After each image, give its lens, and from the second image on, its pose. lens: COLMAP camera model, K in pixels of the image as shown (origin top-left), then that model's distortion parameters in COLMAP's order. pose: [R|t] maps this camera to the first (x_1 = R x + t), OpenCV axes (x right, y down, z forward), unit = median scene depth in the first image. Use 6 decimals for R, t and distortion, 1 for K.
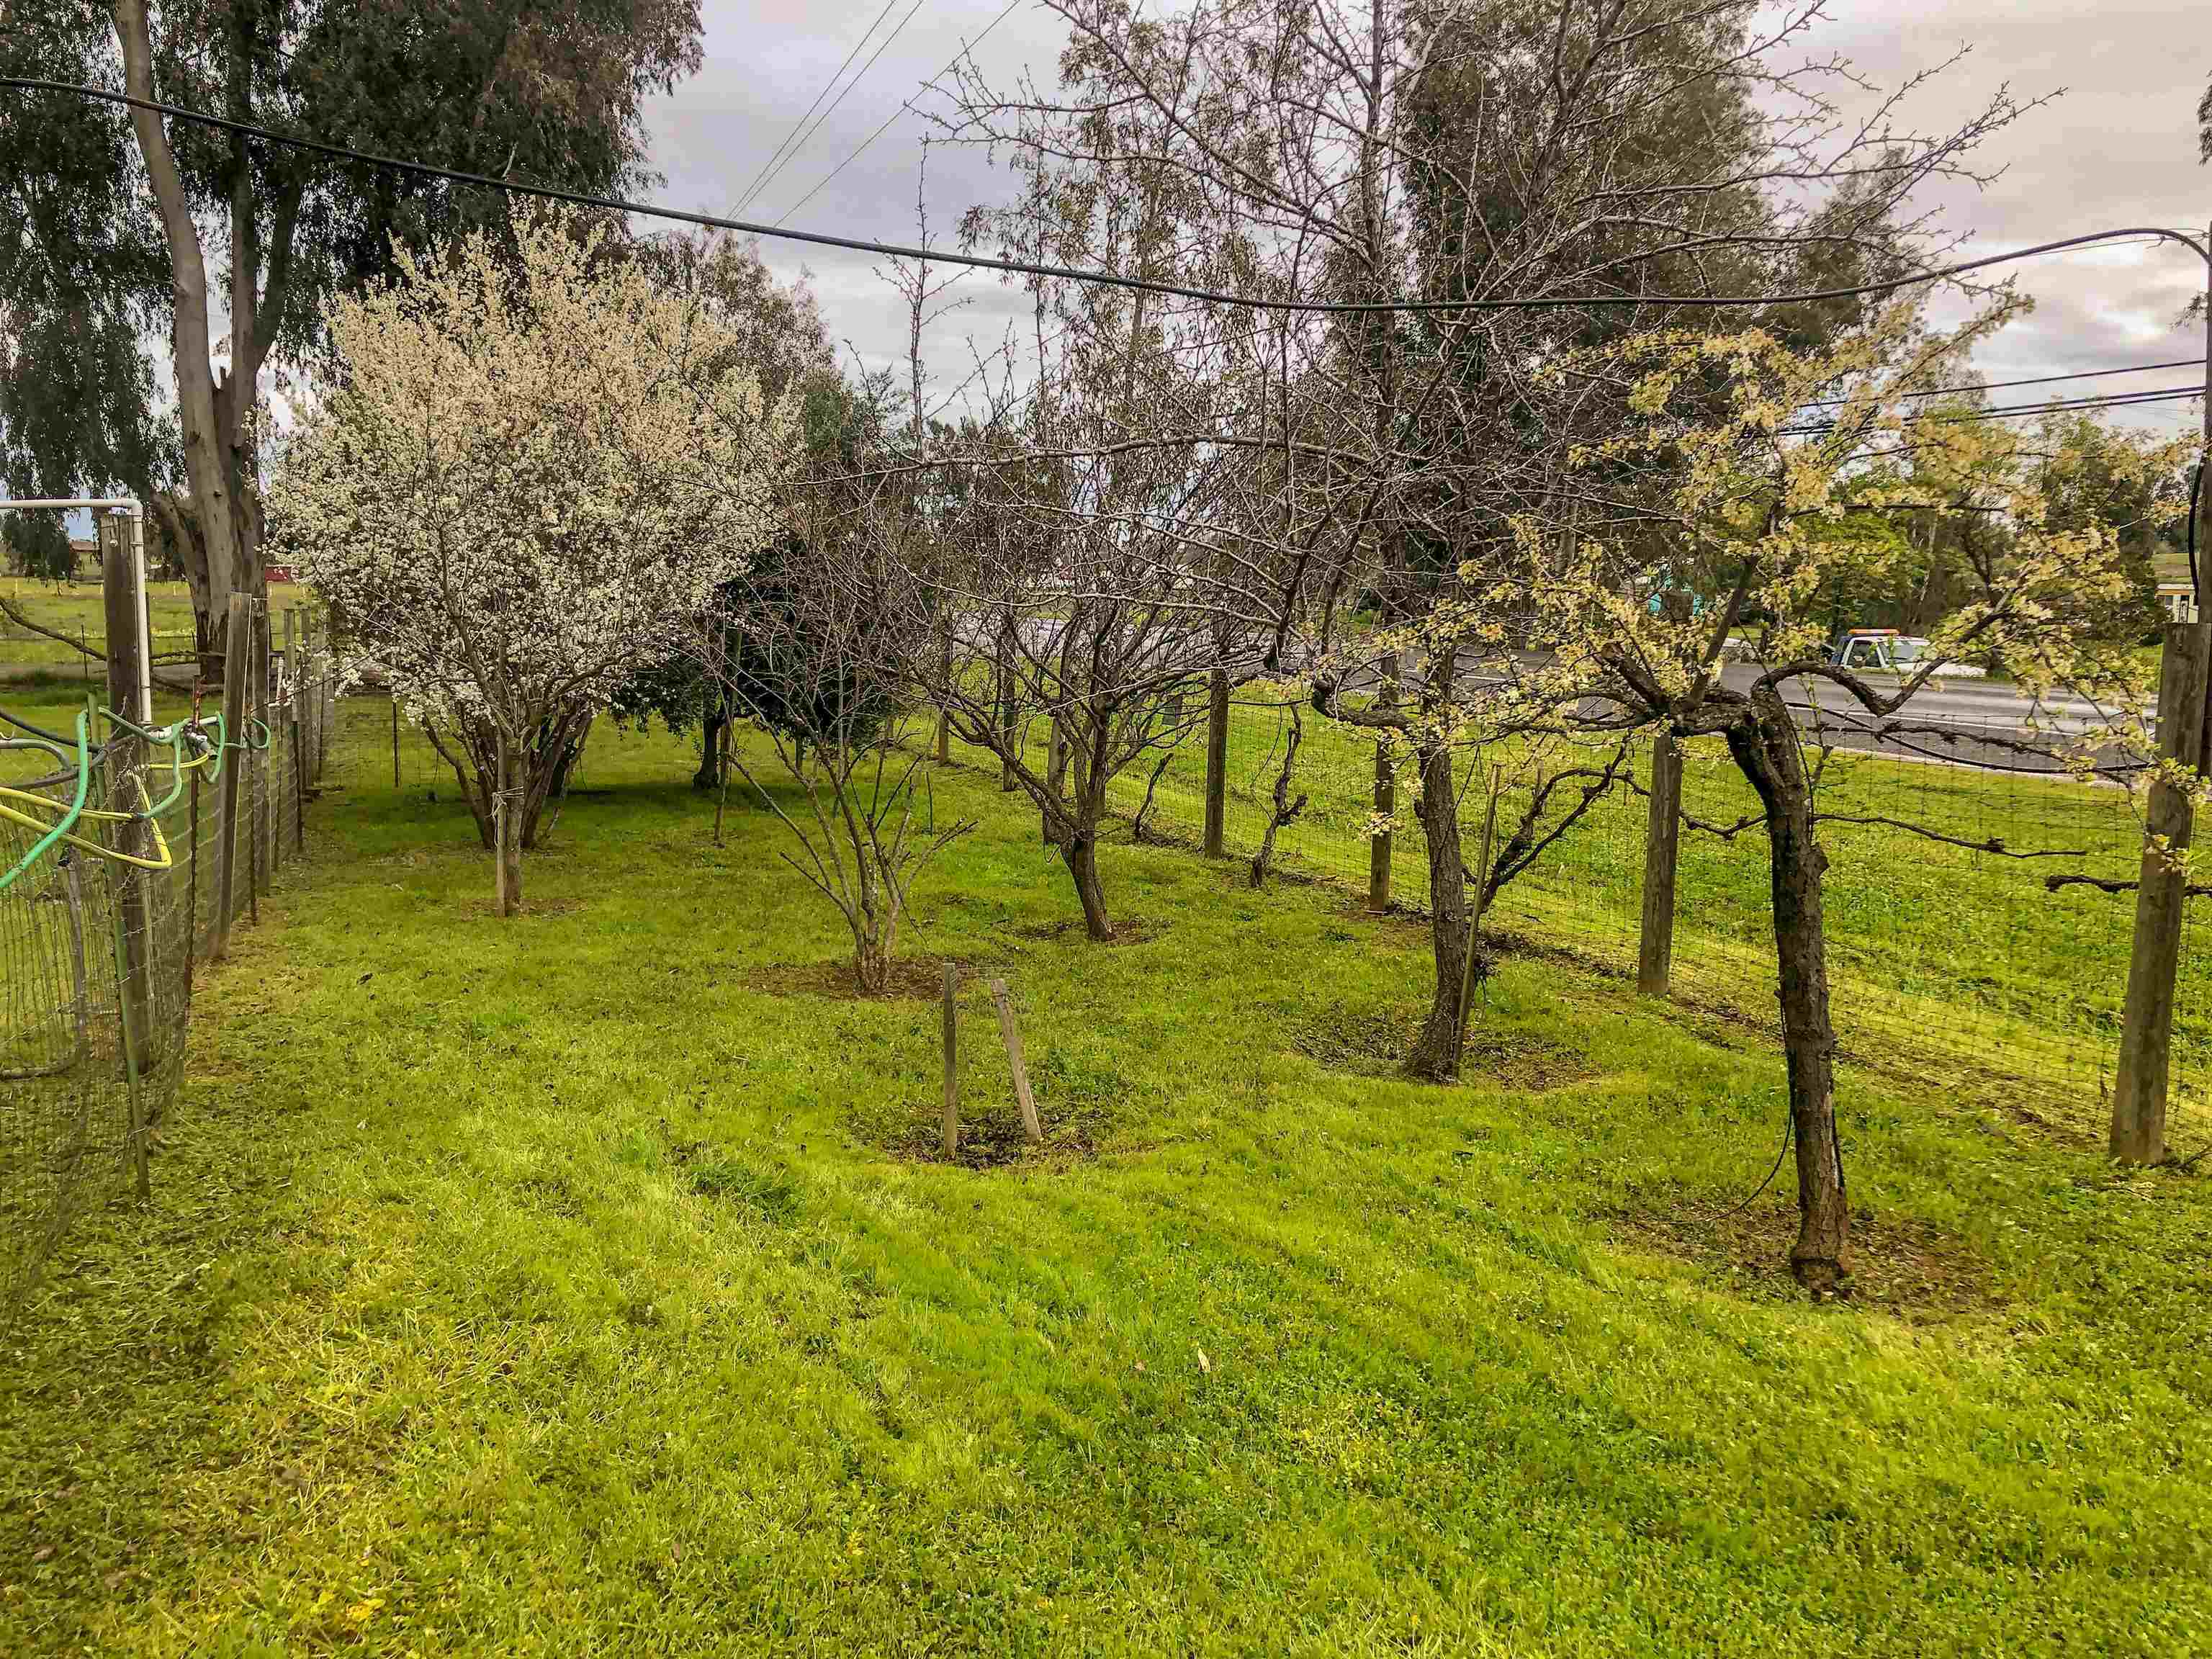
lens RADIAL K [[1834.5, 0, 1123.0], [0, 1834.5, 824.7], [0, 0, 1]] dist [0.035184, -0.022102]
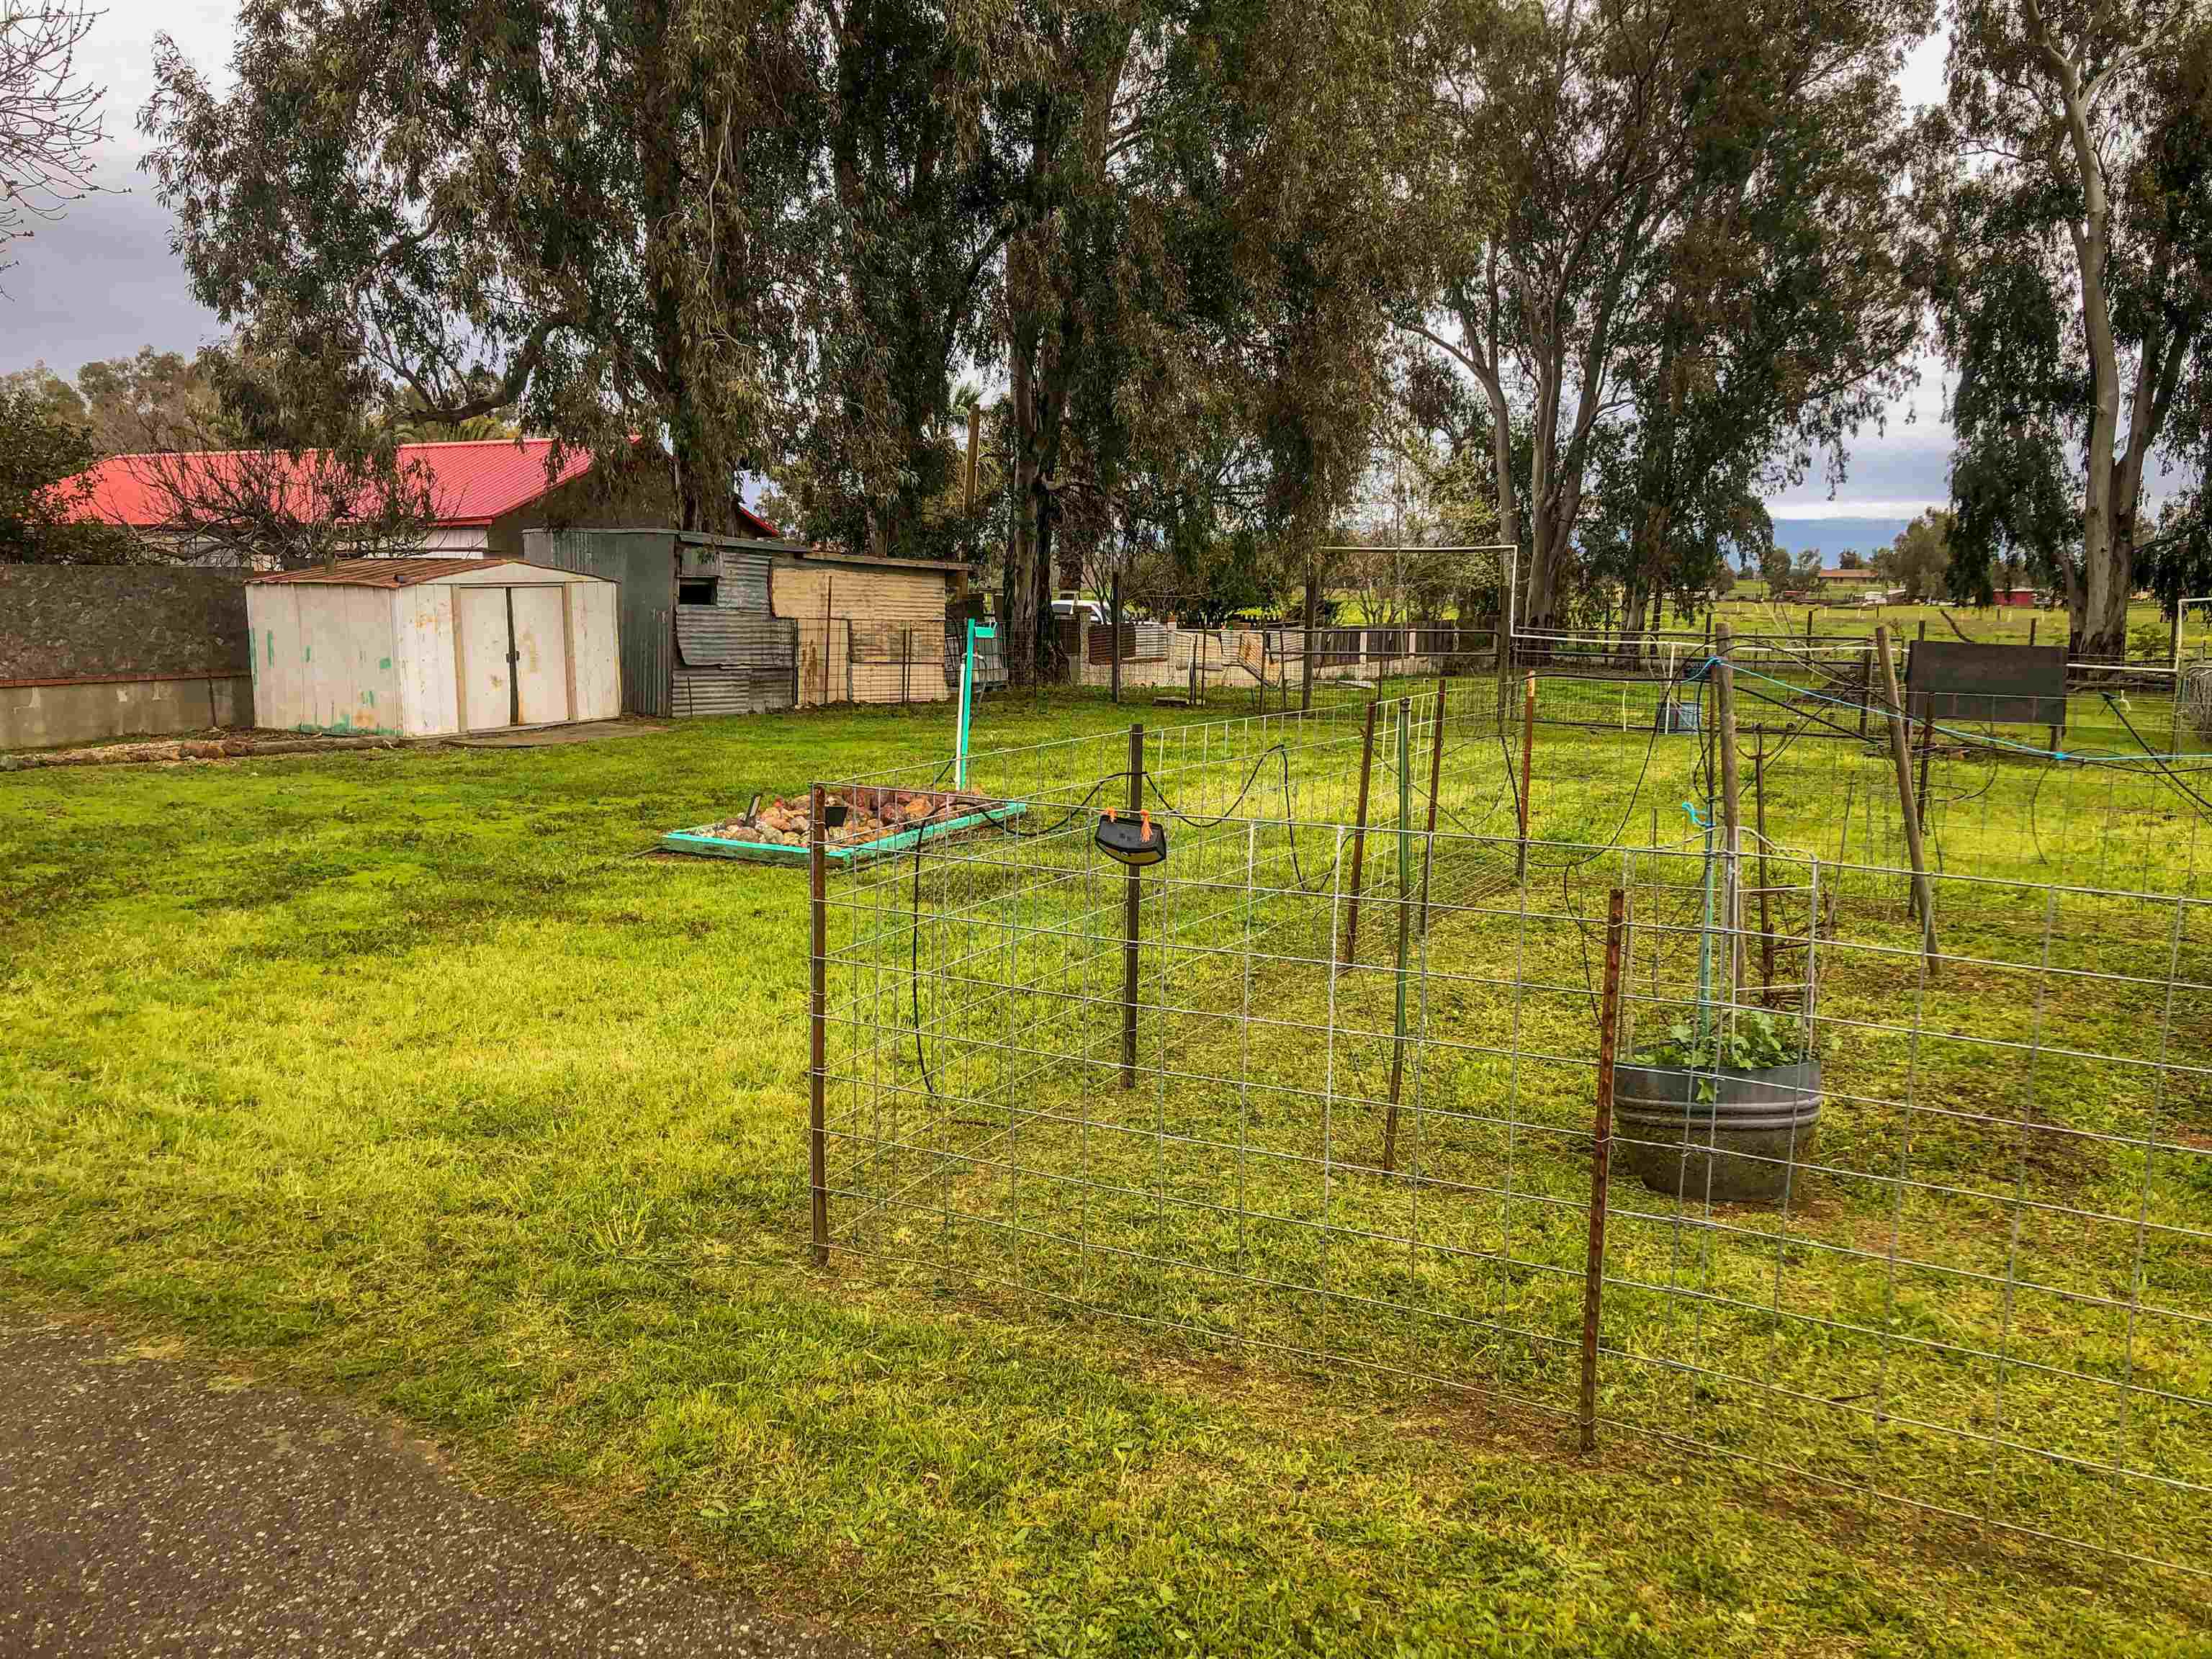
lens RADIAL K [[1834.5, 0, 1094.5], [0, 1834.5, 828.4], [0, 0, 1]] dist [0.035184, -0.022102]
pose [[0.641753, 0.095064, -0.760997, 0.115011], [-0.103212, 0.993966, 0.037127, 0.061321], [0.759935, 0.054717, 0.647692, -0.497601]]
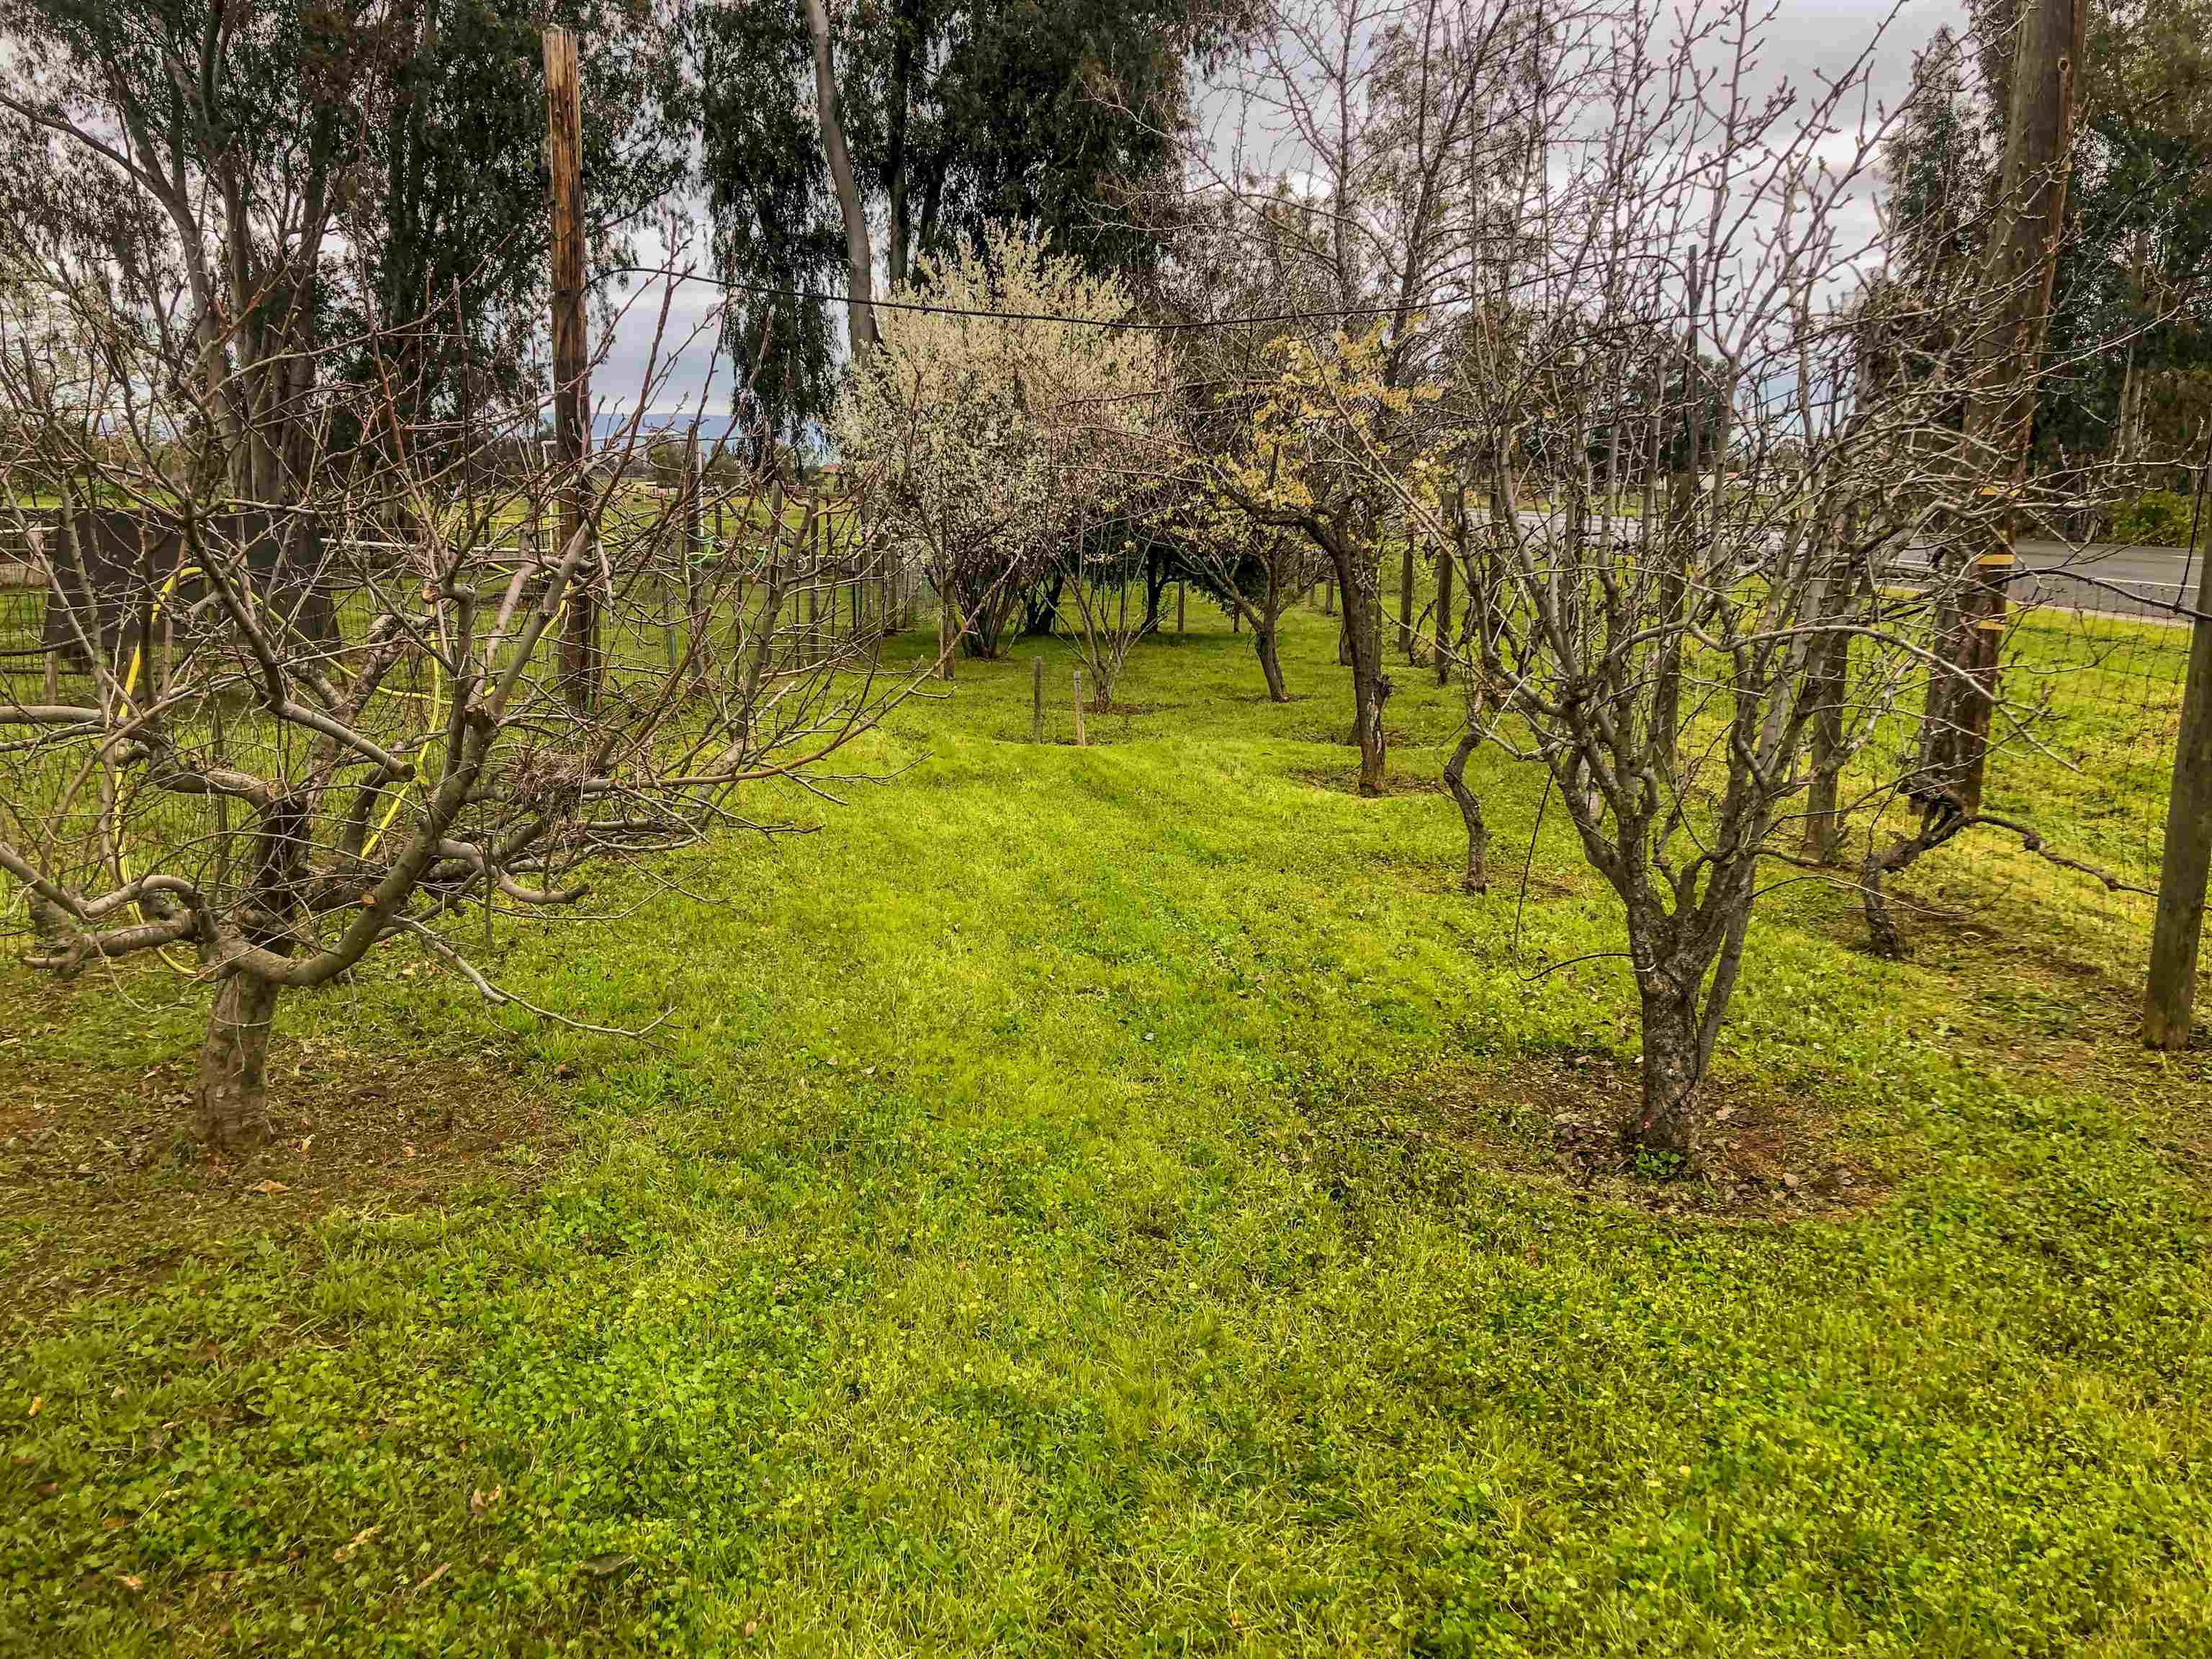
lens RADIAL K [[1834.5, 0, 1096.6], [0, 1834.5, 820.9], [0, 0, 1]] dist [0.035184, -0.022102]
pose [[0.933259, 0.051471, -0.355497, 0.129526], [-0.034920, 0.997993, 0.052823, 0.027458], [0.357503, -0.036884, 0.933183, -0.160667]]
